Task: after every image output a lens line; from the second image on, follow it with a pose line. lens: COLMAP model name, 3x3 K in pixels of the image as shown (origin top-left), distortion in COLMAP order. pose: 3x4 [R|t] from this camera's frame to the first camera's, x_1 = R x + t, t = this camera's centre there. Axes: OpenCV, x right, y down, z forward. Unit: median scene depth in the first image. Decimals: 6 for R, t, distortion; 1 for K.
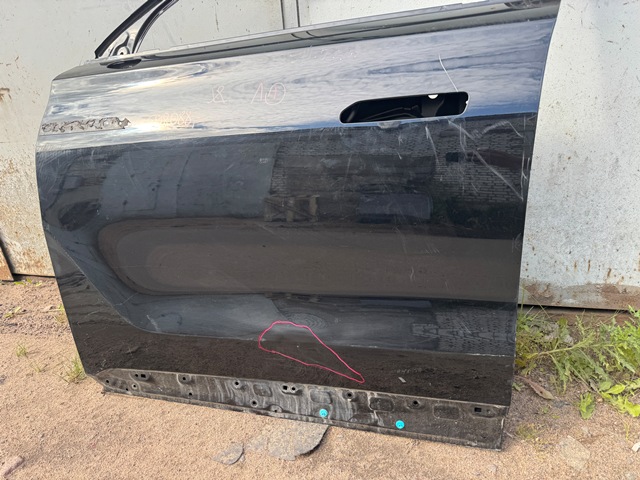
lens RADIAL K [[458.5, 0, 315.6], [0, 458.5, 246.1], [0, 0, 1]] dist [0.002368, -0.014126]
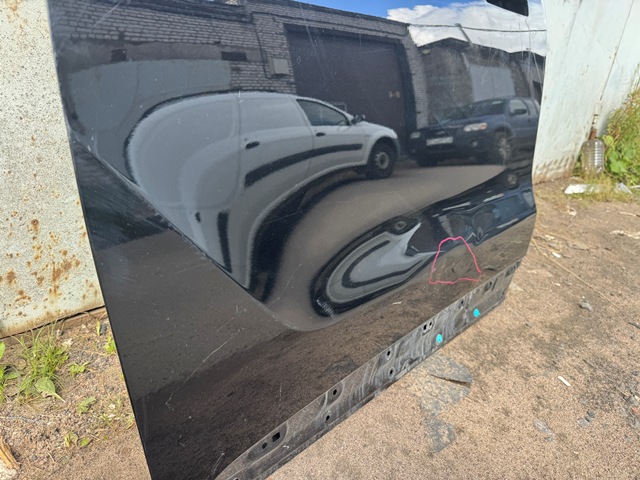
lens RADIAL K [[458.5, 0, 317.0], [0, 458.5, 239.7], [0, 0, 1]] dist [0.002368, -0.014126]
pose [[0.443423, -0.199594, 0.873807, -0.816351], [0.222351, 0.968912, 0.108483, 0.019006], [-0.868295, 0.146188, 0.474018, 0.720590]]
